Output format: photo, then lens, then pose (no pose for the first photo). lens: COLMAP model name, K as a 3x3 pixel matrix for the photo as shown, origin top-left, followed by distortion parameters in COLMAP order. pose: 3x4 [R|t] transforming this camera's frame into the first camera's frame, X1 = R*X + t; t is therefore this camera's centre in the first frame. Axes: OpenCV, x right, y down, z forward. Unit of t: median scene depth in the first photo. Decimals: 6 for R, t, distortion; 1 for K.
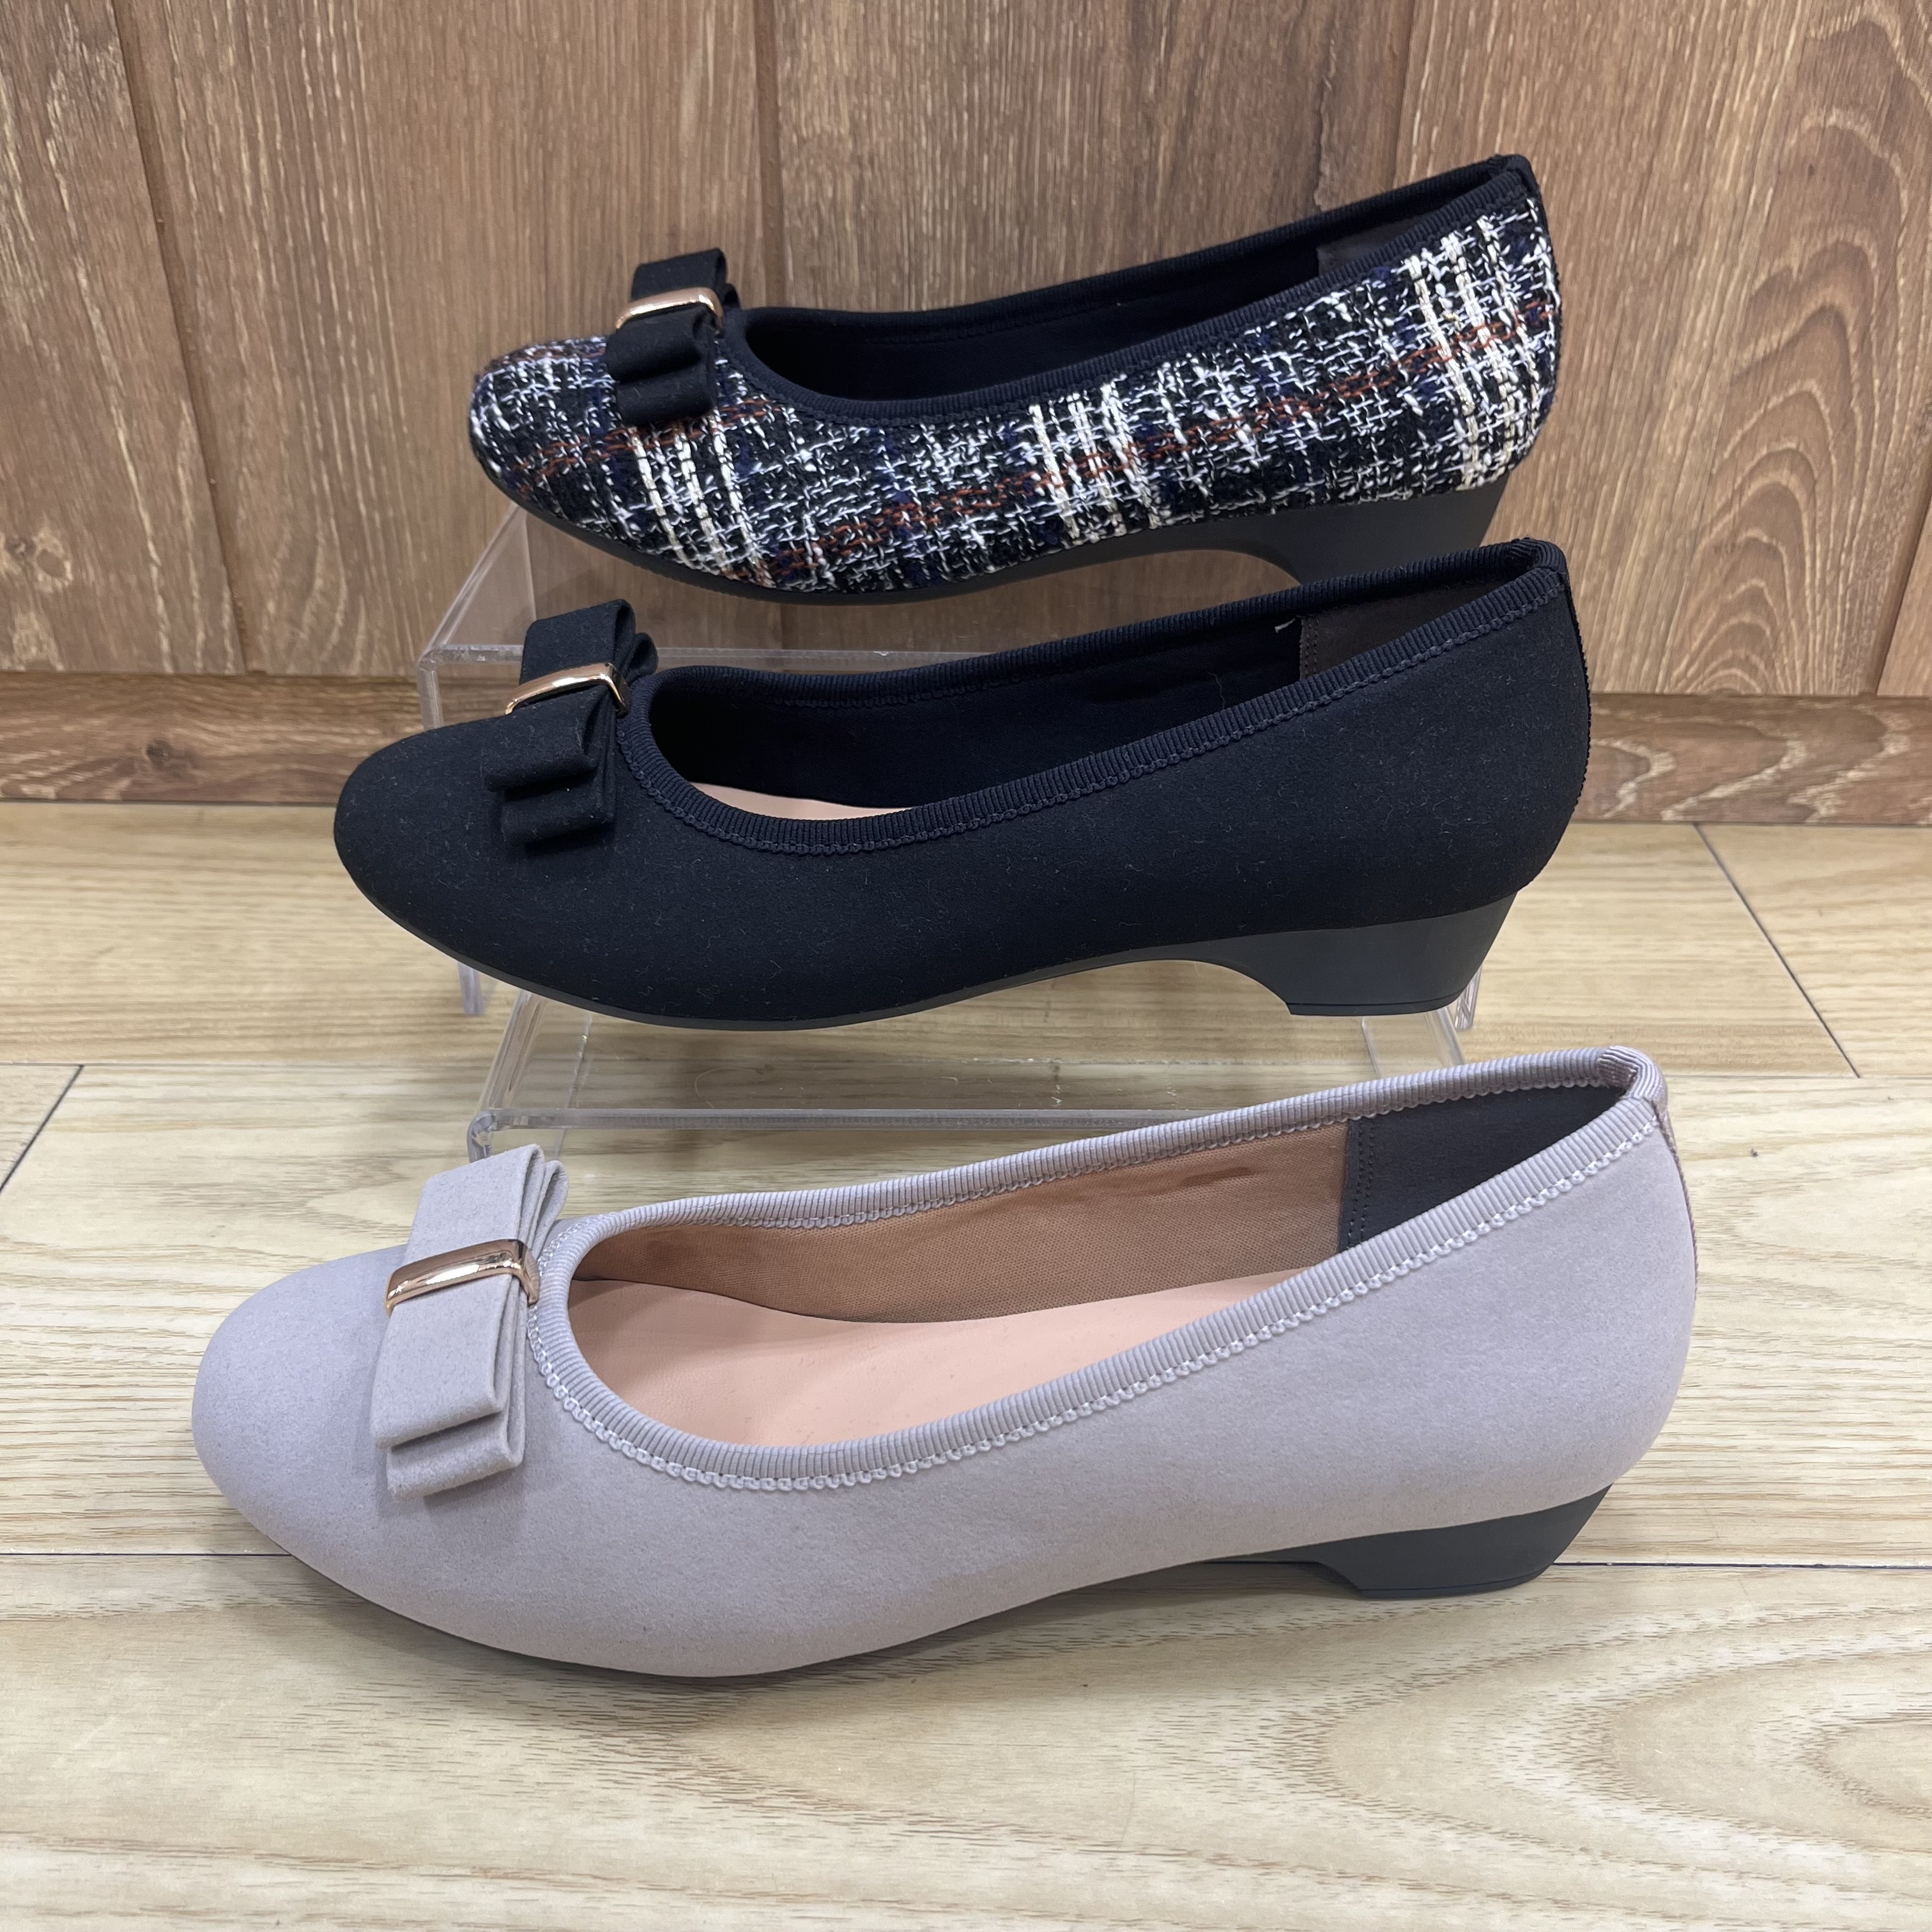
lens RADIAL K [[2014.6, 0, 962.8], [0, 2014.6, 984.0], [0, 0, 1]] dist [0.018924, 0.000000]
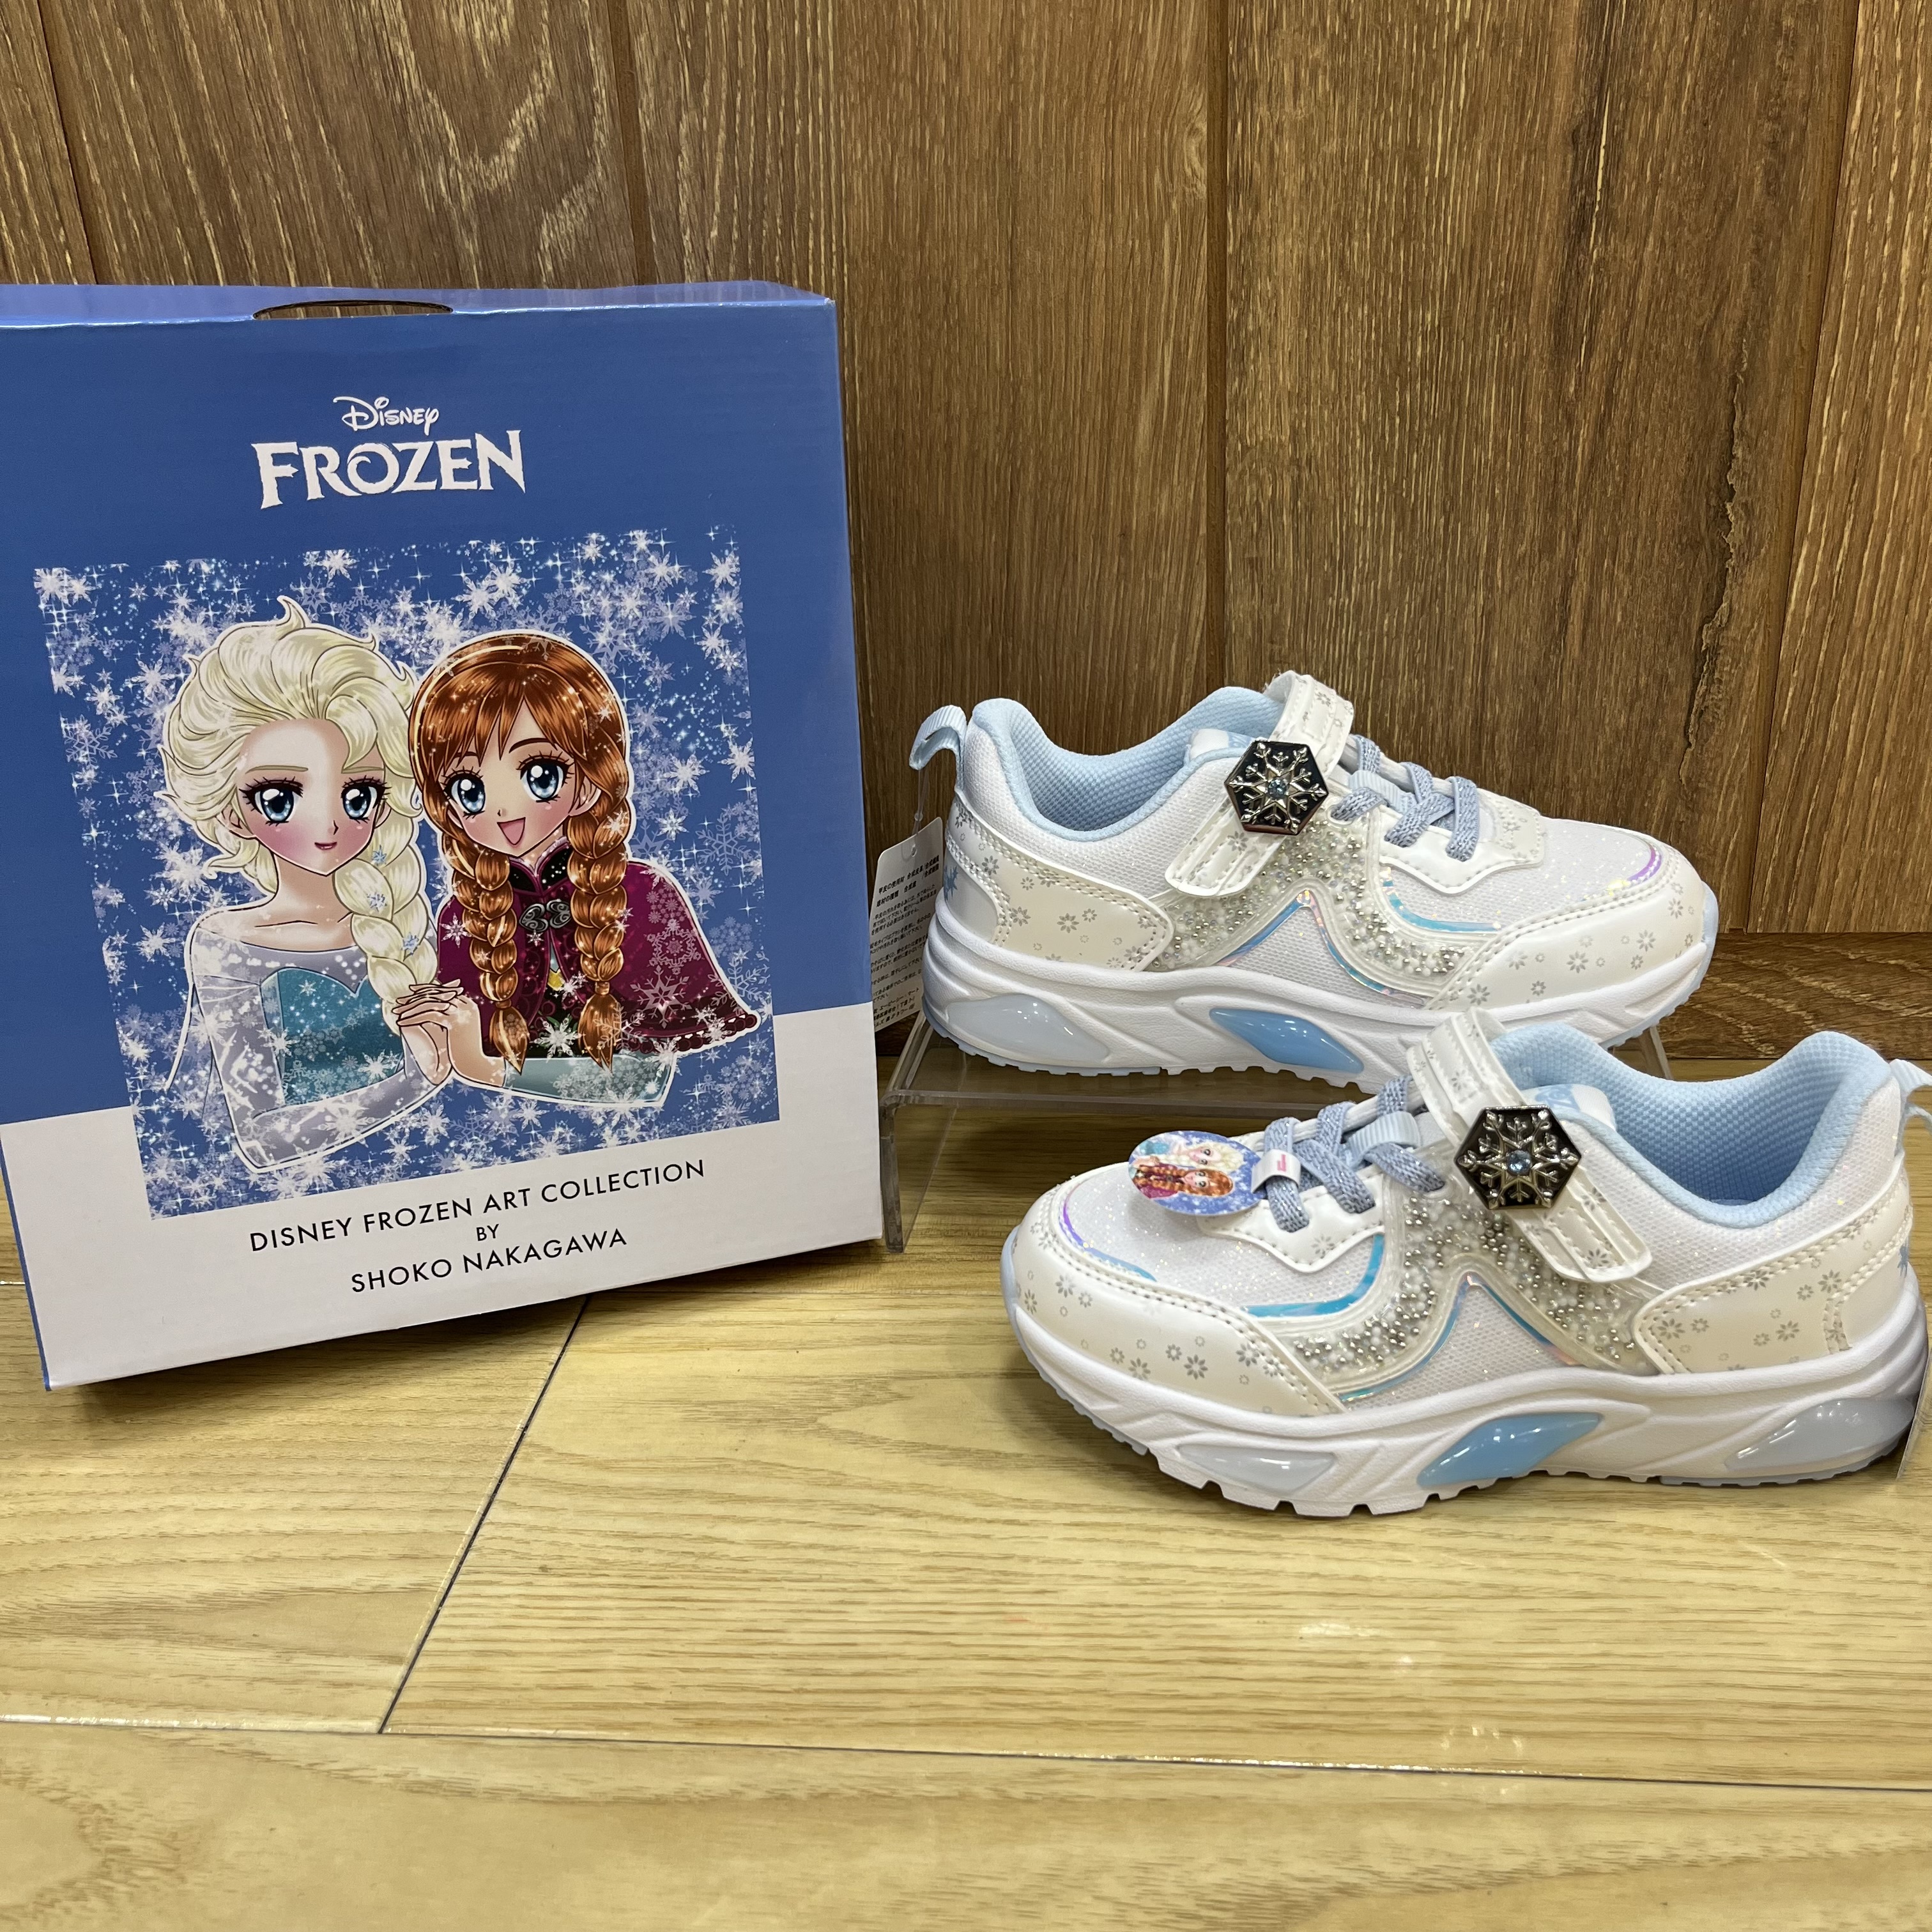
lens RADIAL K [[2014.6, 0, 967.7], [0, 2014.6, 971.5], [0, 0, 1]] dist [0.018924, 0.000000]
pose [[0.994107, -0.013917, -0.107503, -0.114962], [-0.001161, 0.990301, -0.138935, 0.019552], [0.108394, 0.138241, 0.984449, -0.063043]]
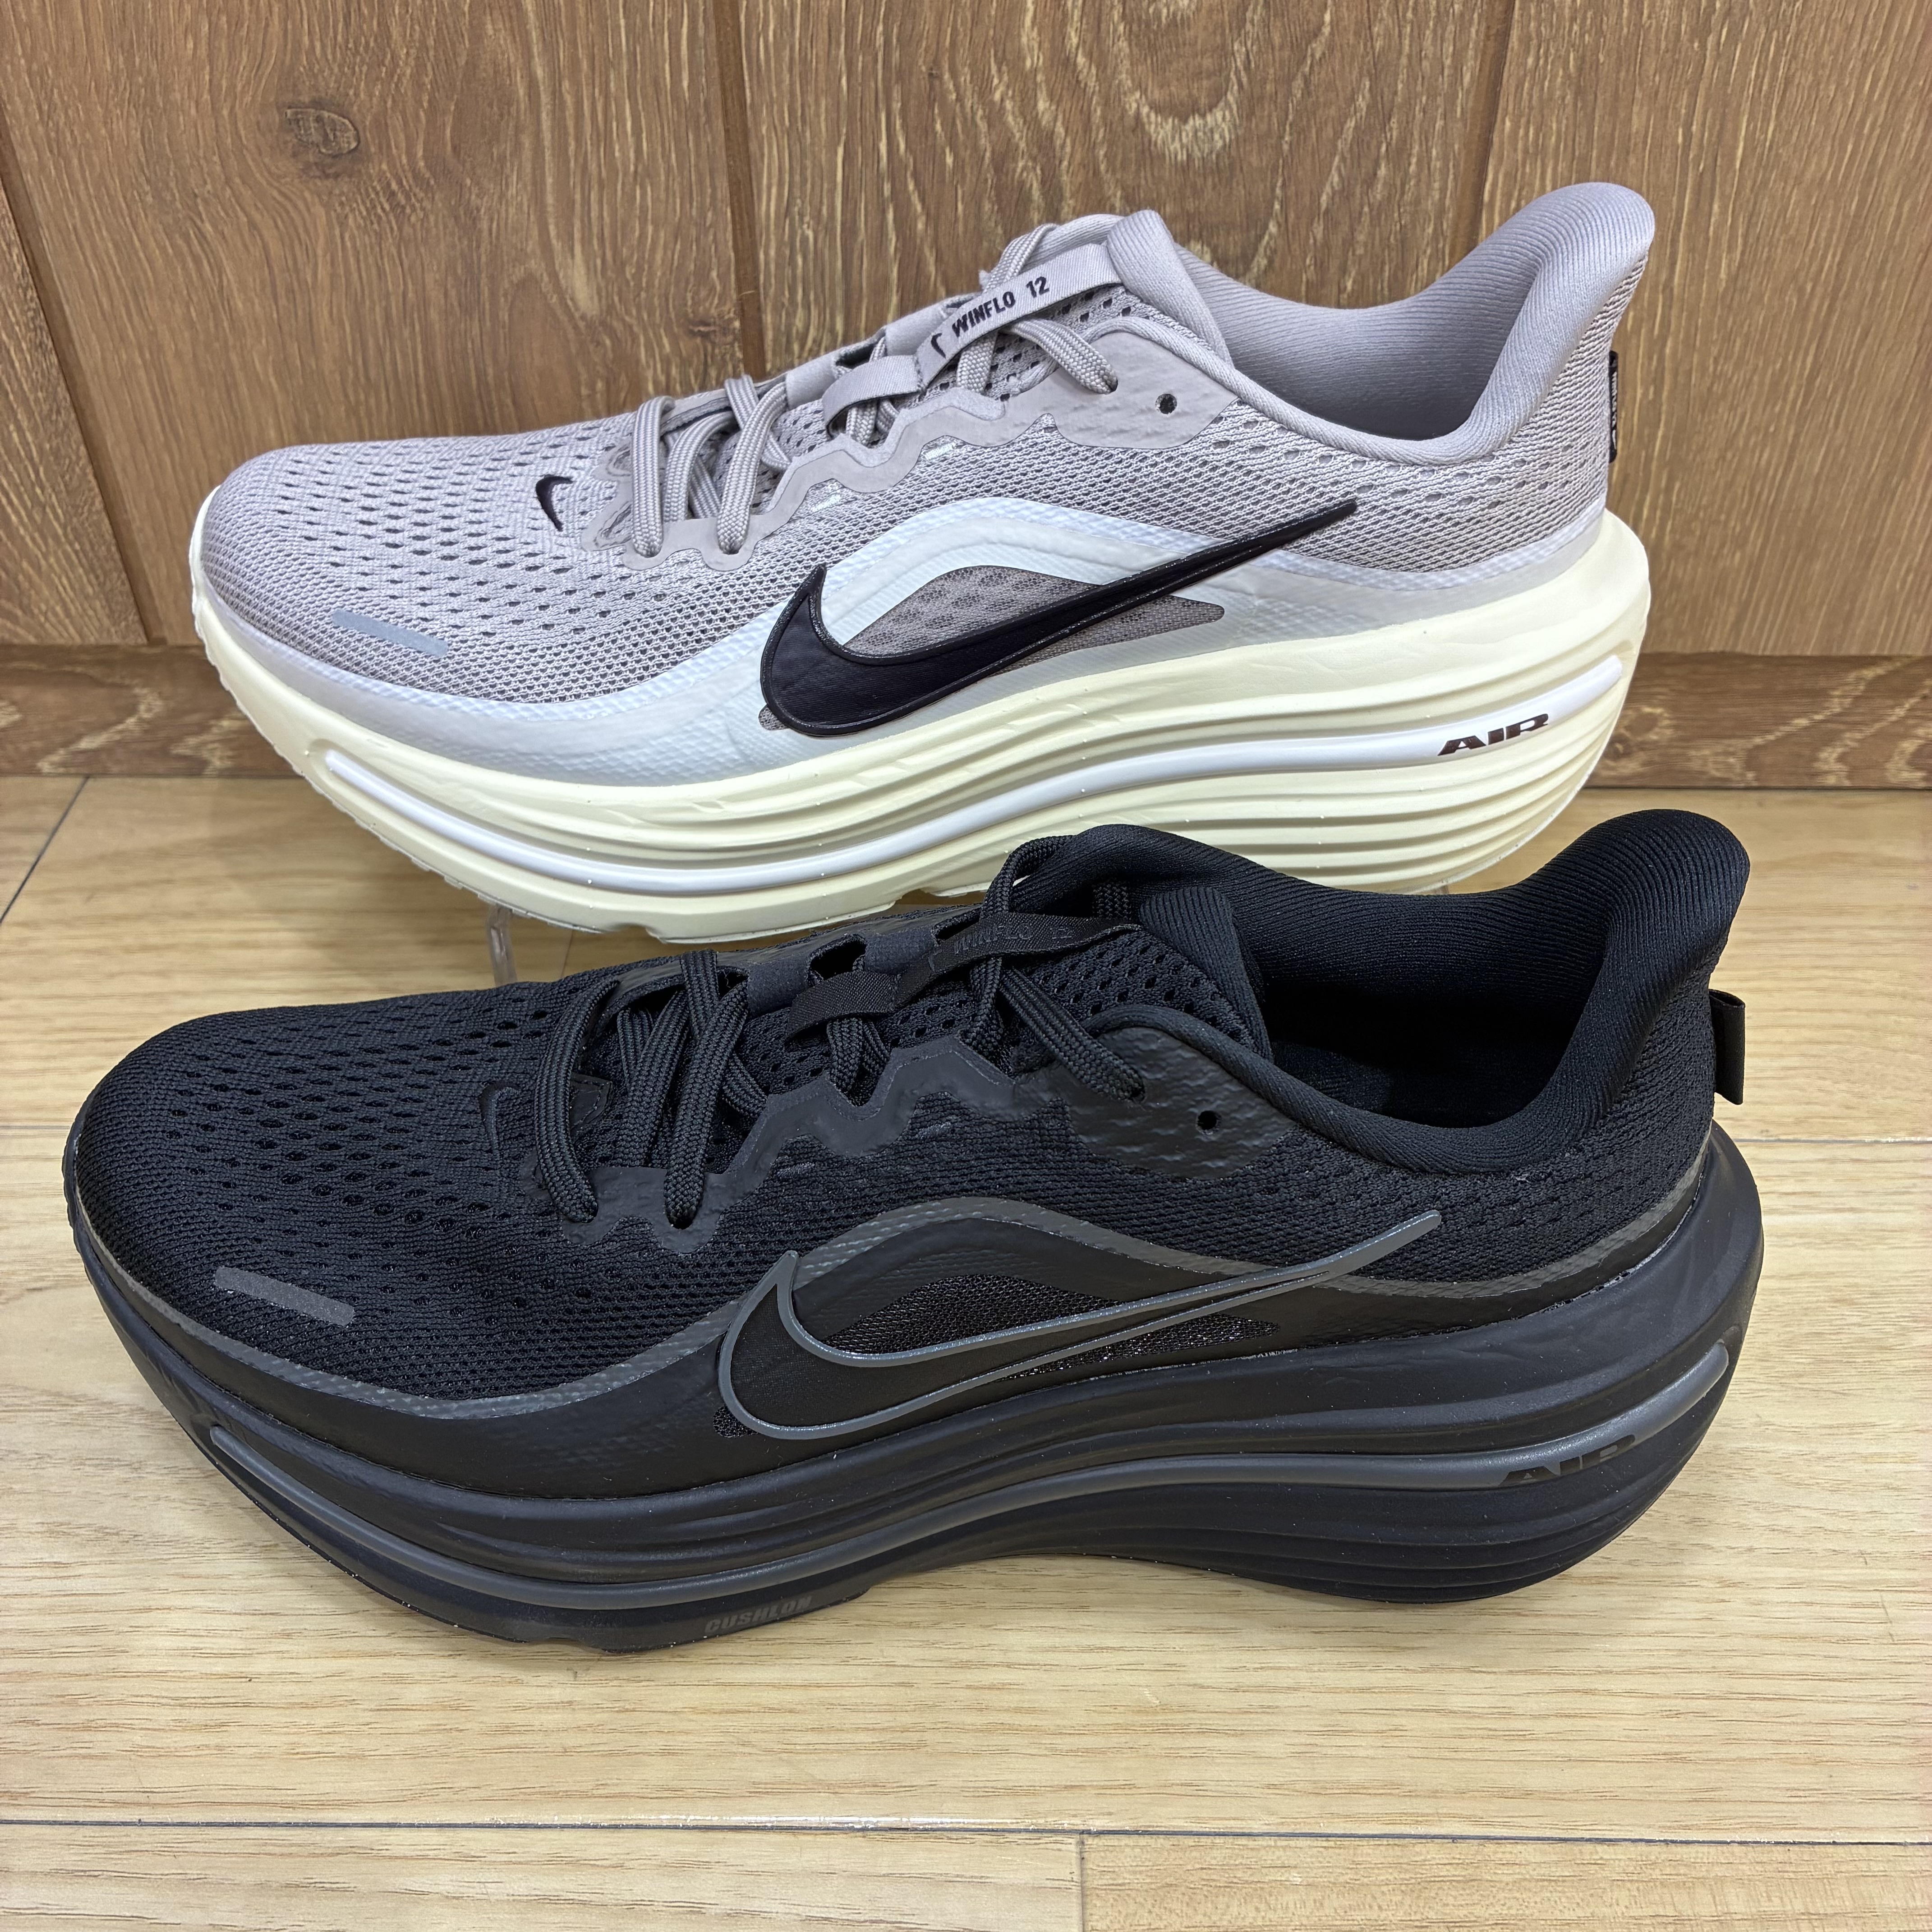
lens RADIAL K [[2010.9, 0, 982.1], [0, 2010.9, 1006.3], [0, 0, 1]] dist [0.020321, 0.000000]
pose [[0.999909, -0.003471, -0.013030, 0.930074], [0.005323, 0.989433, 0.144894, -0.127792], [0.012390, -0.144950, 0.989361, 0.130963]]
